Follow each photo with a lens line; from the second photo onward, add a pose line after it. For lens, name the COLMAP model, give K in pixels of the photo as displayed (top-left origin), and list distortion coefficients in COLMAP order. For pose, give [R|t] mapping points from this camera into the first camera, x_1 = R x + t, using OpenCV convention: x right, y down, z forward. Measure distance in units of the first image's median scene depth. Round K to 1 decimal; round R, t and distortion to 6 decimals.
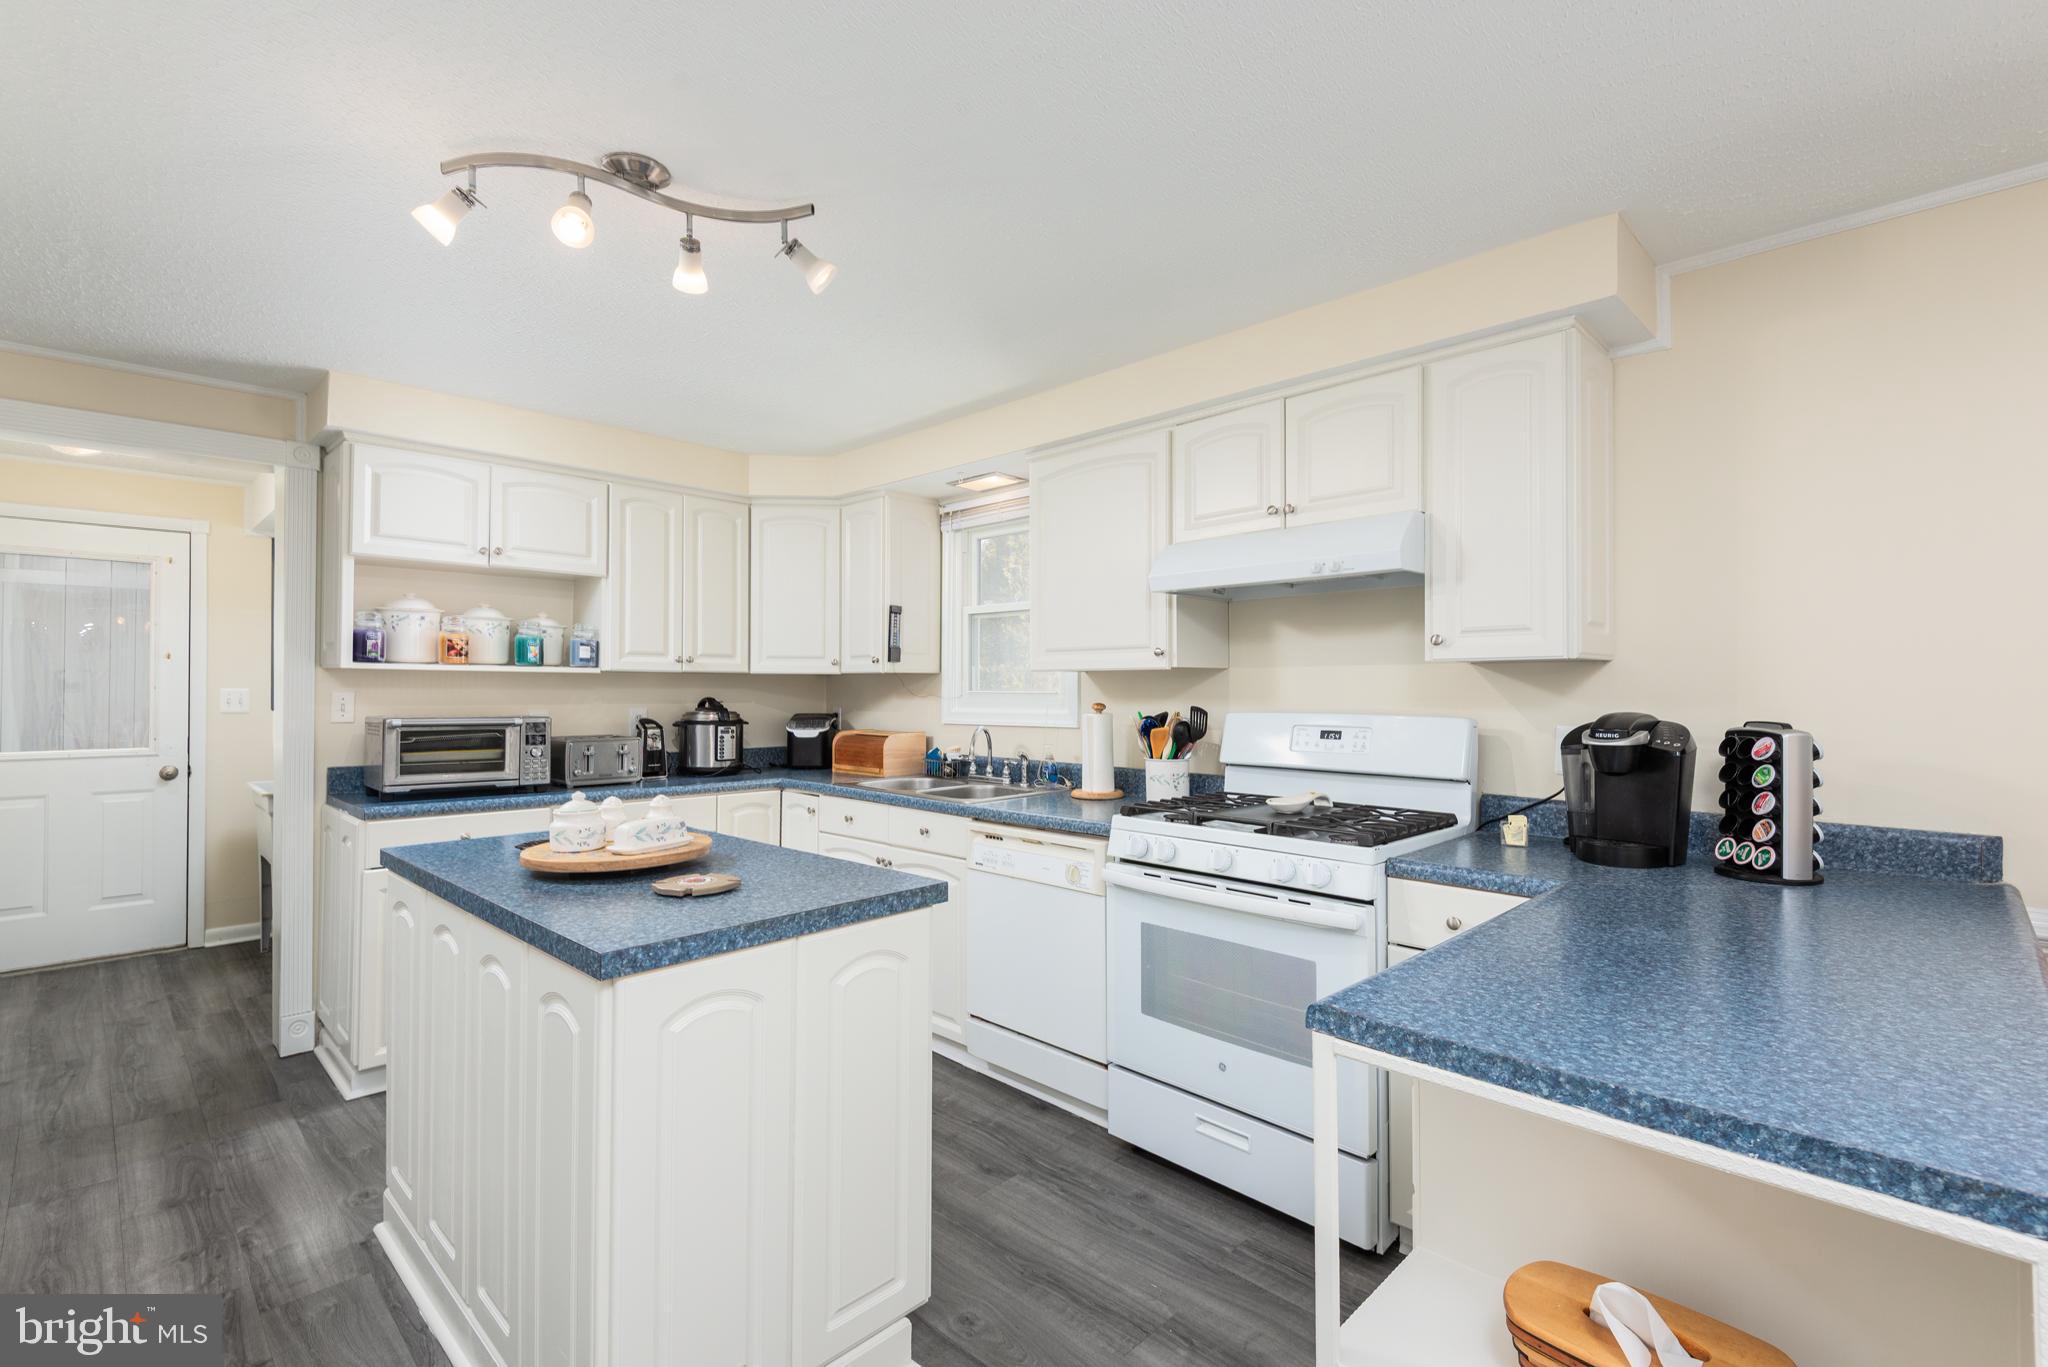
lens RADIAL K [[923.1, 0, 1039.9], [0, 923.1, 680.2], [0, 0, 1]] dist [0.020049, -0.005550]
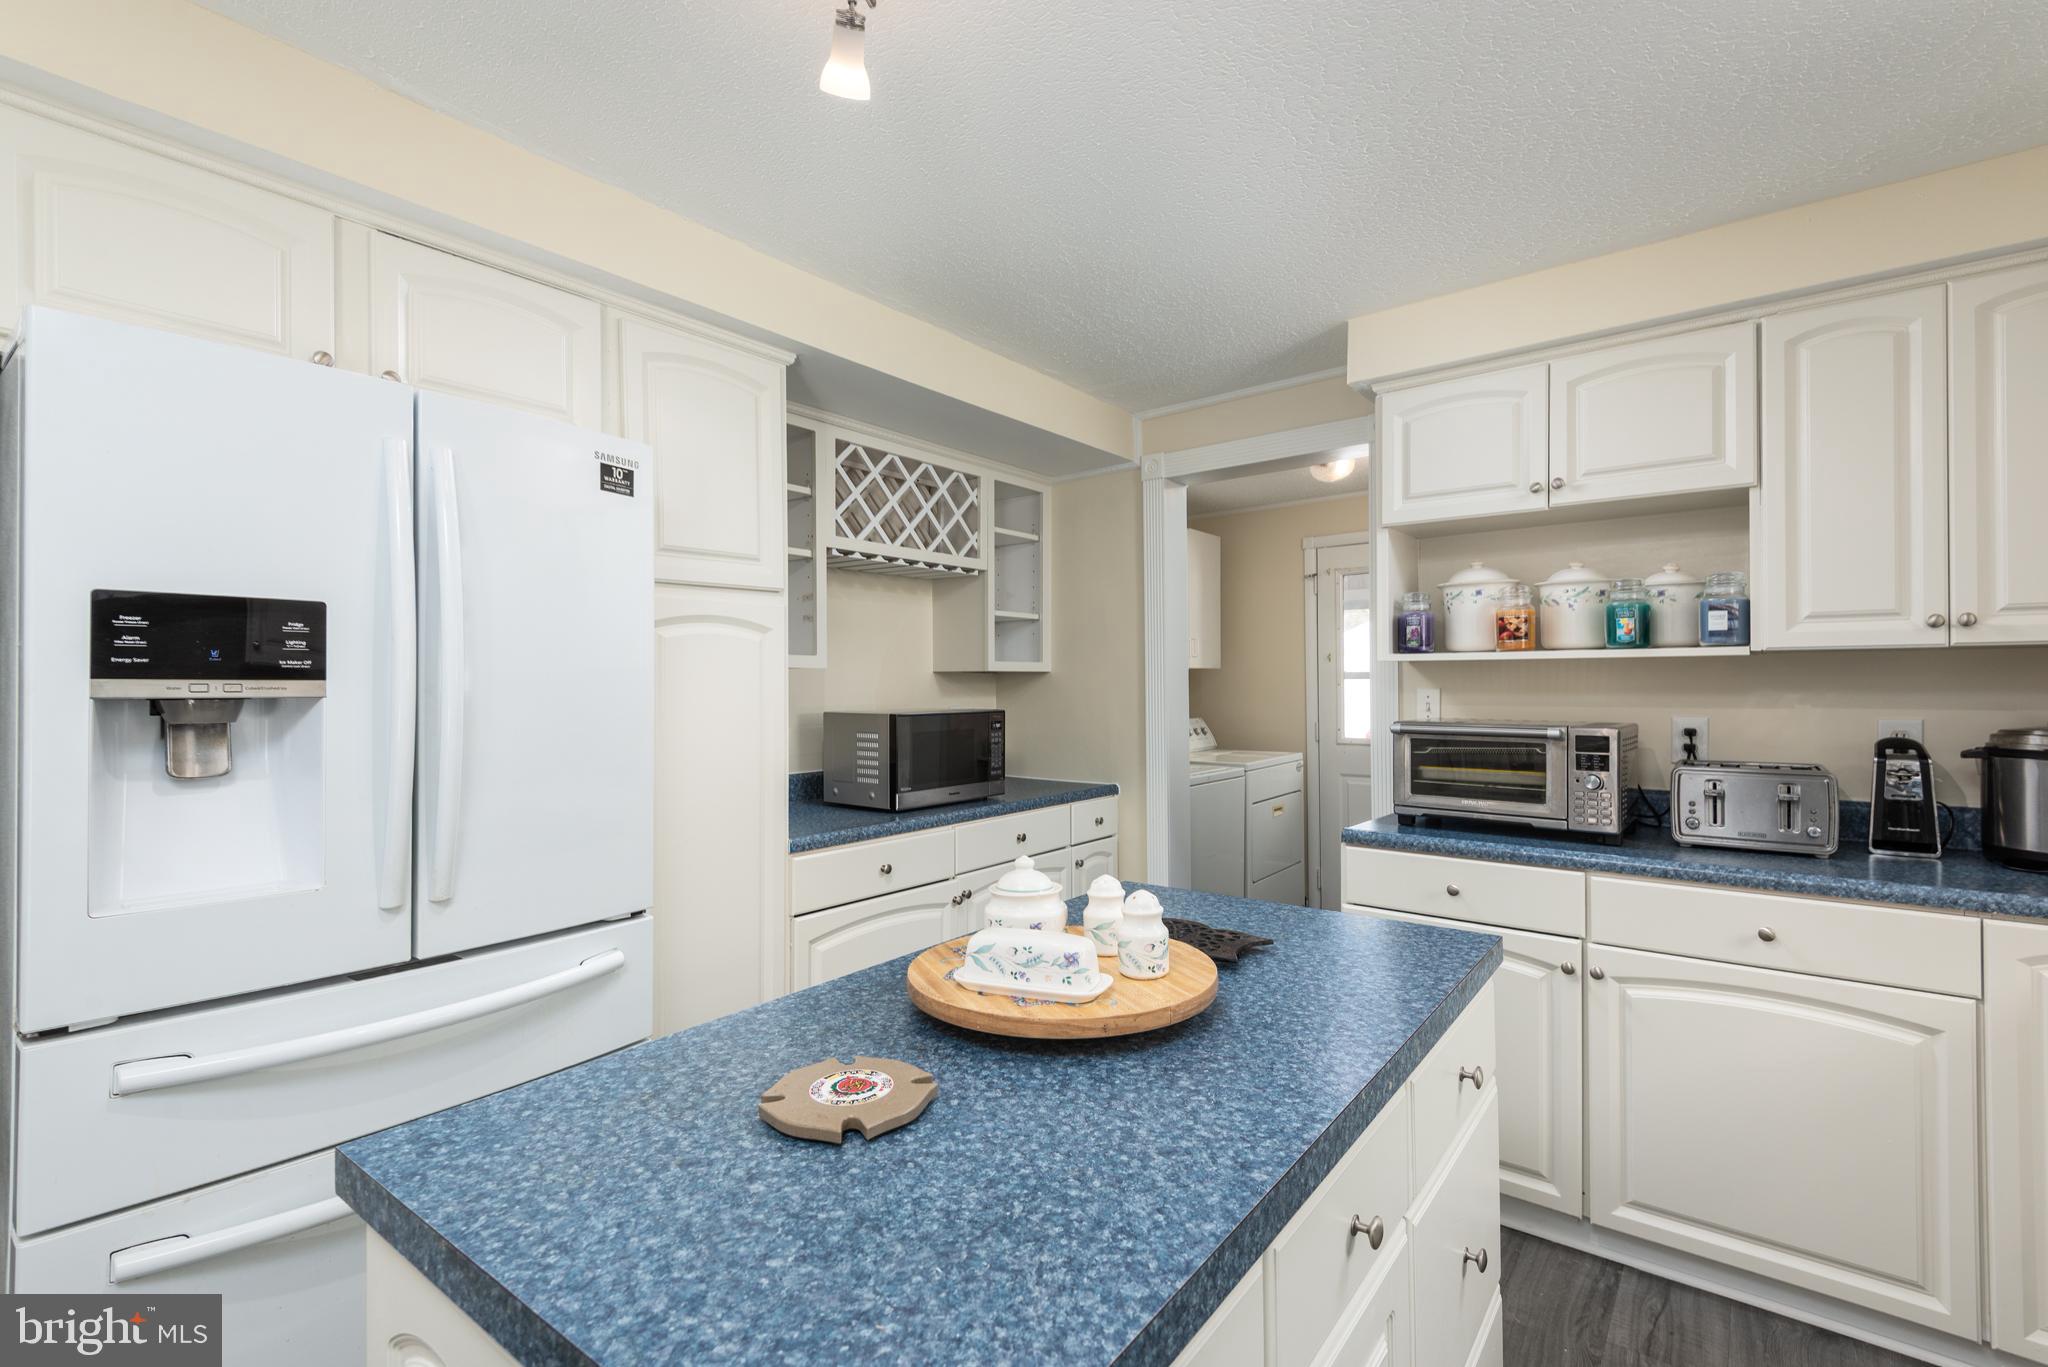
lens RADIAL K [[923.1, 0, 1032.0], [0, 923.1, 675.7], [0, 0, 1]] dist [0.020049, -0.005550]
pose [[0.097968, -0.012603, -0.995110, 0.056864], [0.014828, 0.999827, -0.011203, 0.004901], [0.995079, -0.013658, 0.098138, 0.506344]]
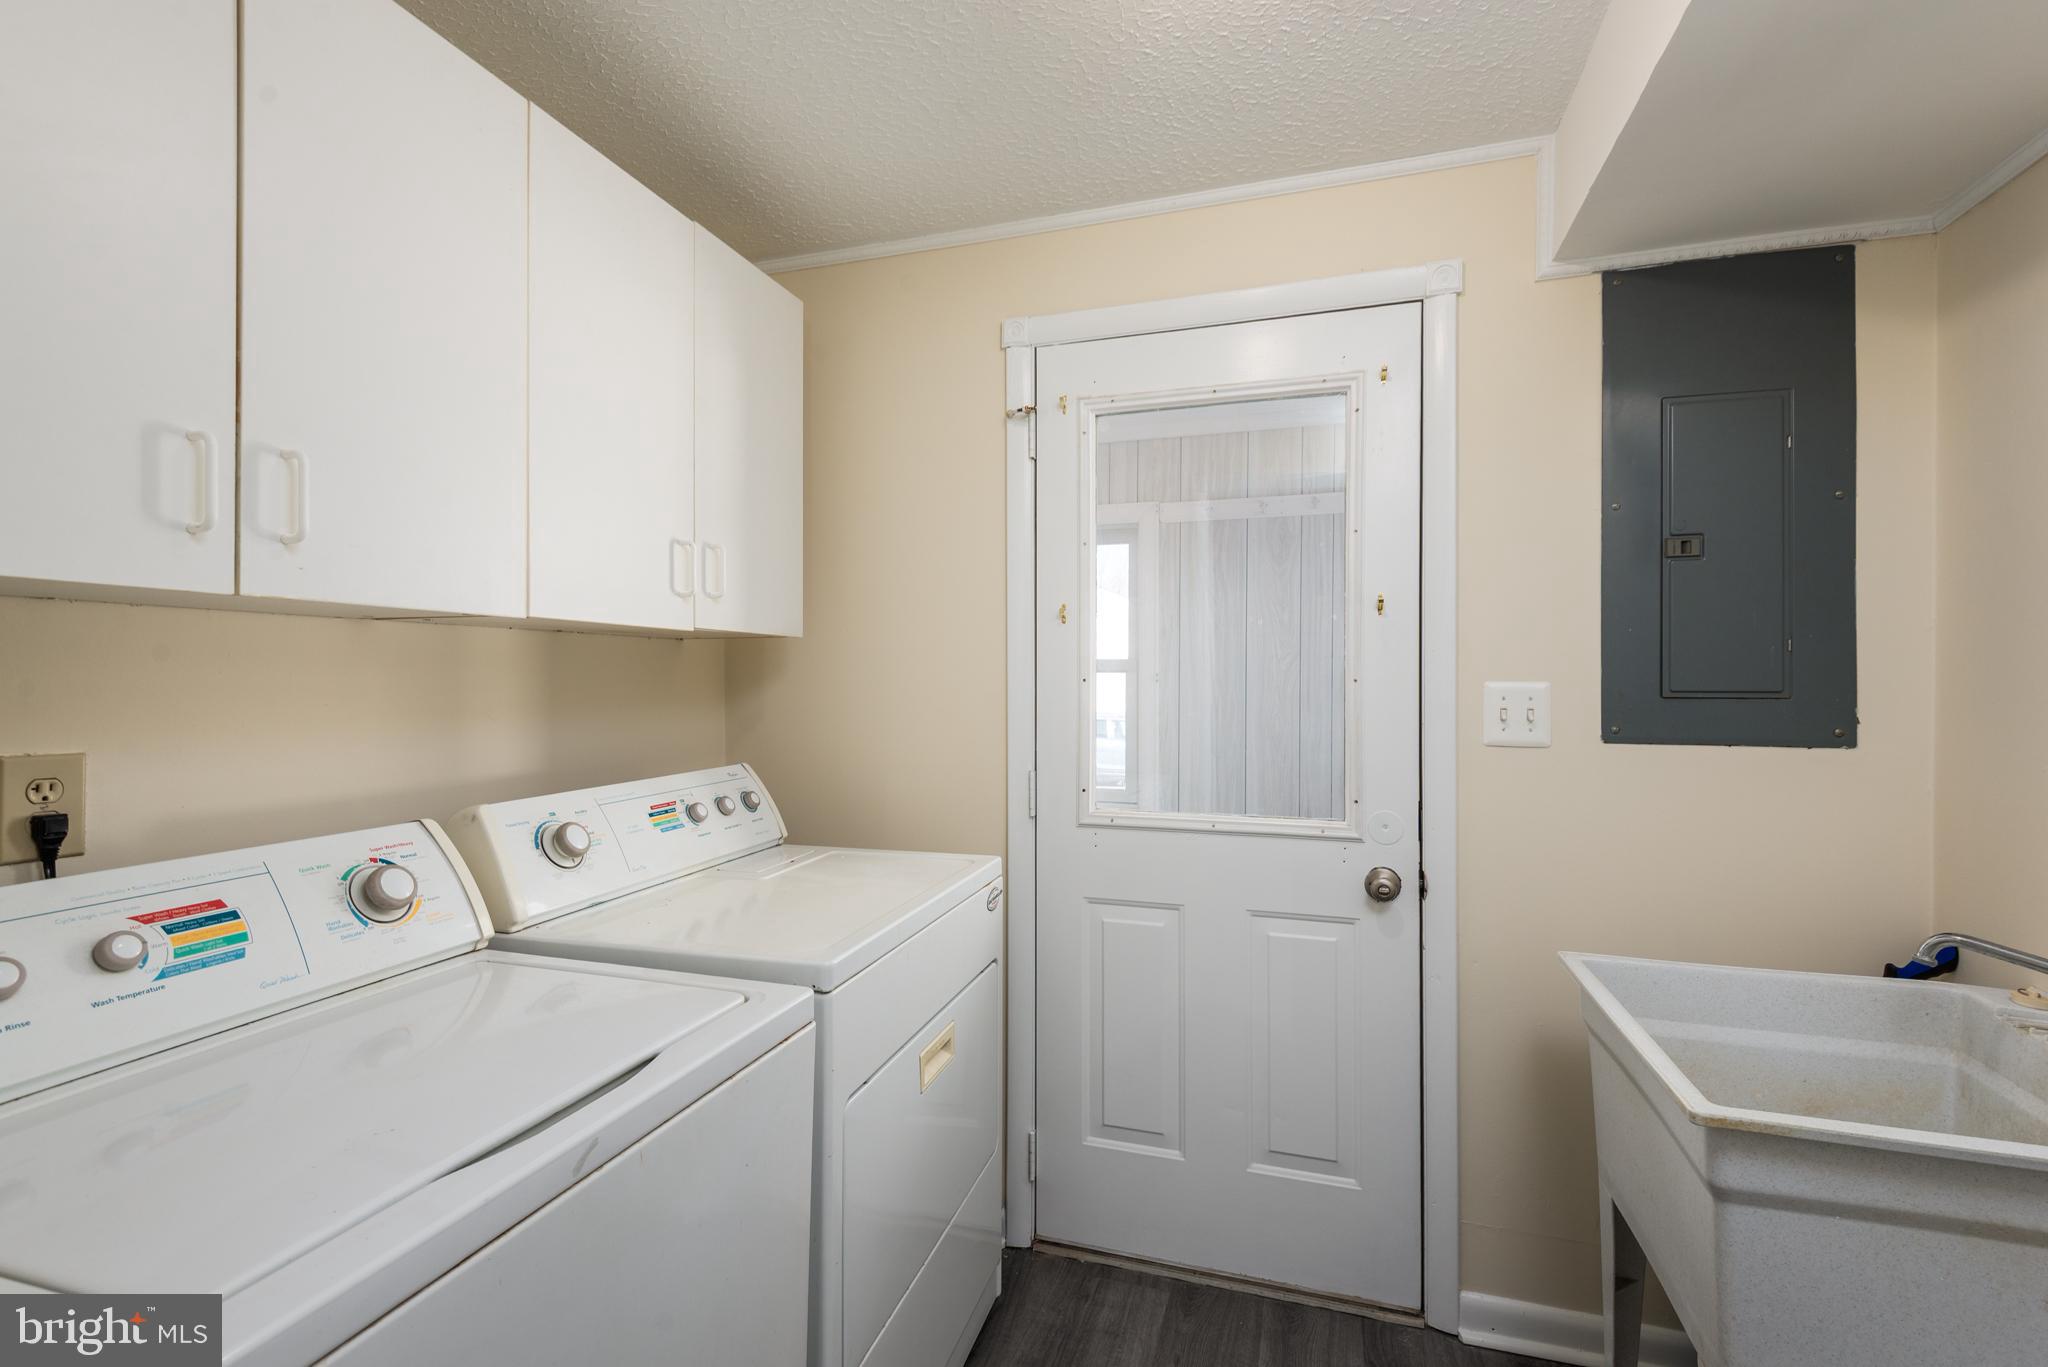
lens RADIAL K [[923.1, 0, 1004.3], [0, 923.1, 673.6], [0, 0, 1]] dist [0.020049, -0.005550]
pose [[0.425850, -0.002624, -0.904790, -0.748957], [0.006014, 0.999982, -0.000069, 0.005410], [0.904774, -0.005412, 0.425858, 0.800200]]
